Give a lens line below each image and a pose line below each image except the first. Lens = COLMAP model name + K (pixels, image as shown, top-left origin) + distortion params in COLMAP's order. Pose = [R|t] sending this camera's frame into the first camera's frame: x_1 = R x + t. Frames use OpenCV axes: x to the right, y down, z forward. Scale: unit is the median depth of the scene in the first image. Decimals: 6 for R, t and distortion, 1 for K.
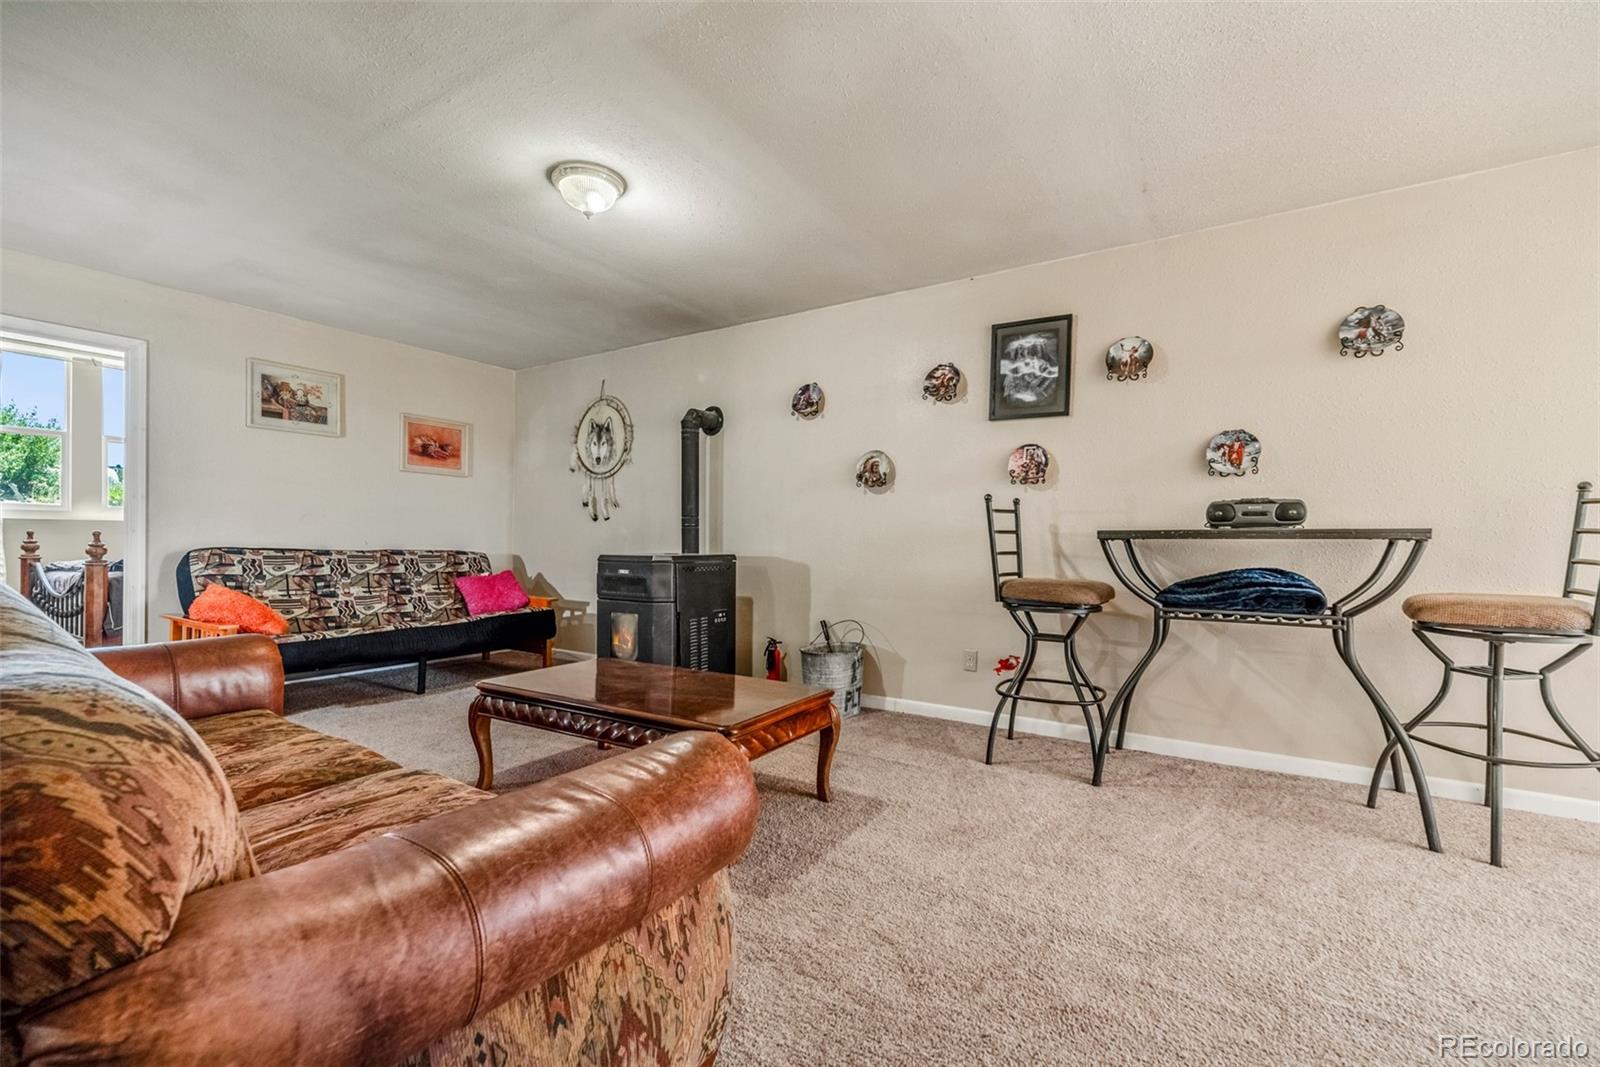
lens RADIAL K [[719.2, 0, 796.8], [0, 719.2, 535.5], [0, 0, 1]] dist [0.005317, 0.001423]
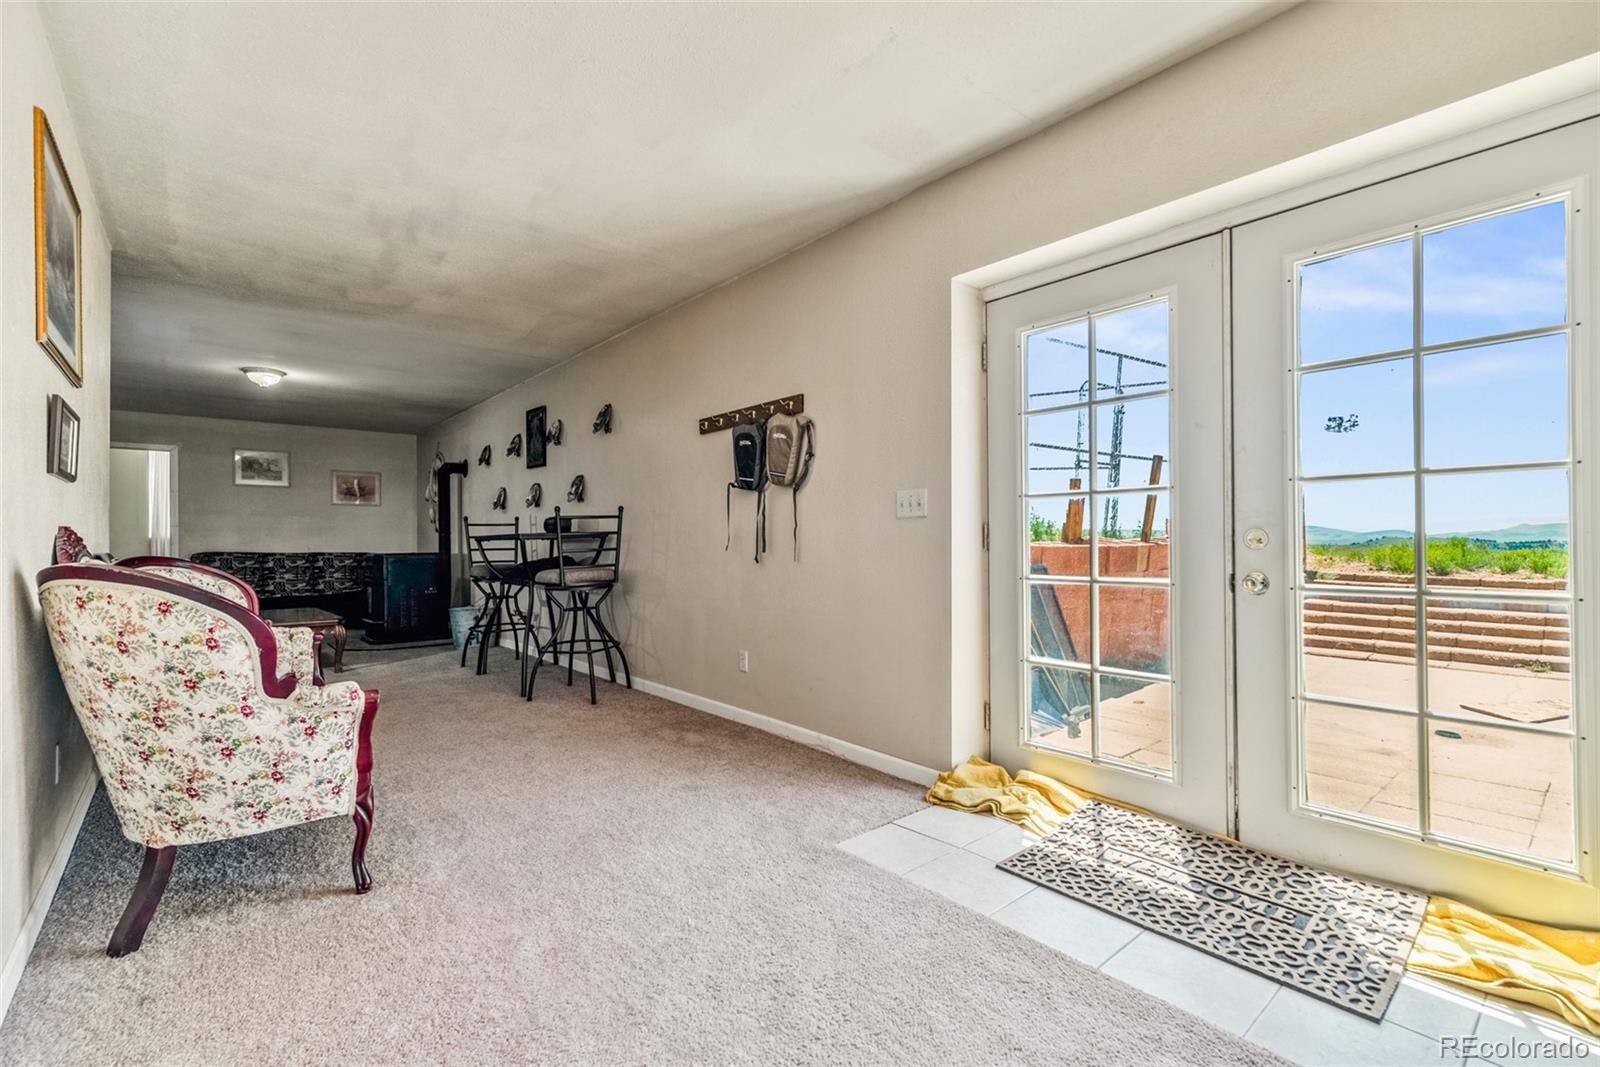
lens RADIAL K [[719.2, 0, 801.1], [0, 719.2, 537.6], [0, 0, 1]] dist [0.005317, 0.001423]
pose [[0.960471, -0.019290, -0.277712, 1.065255], [0.019601, 0.999807, -0.001658, 0.010536], [0.277690, -0.003851, 0.960663, -0.331615]]
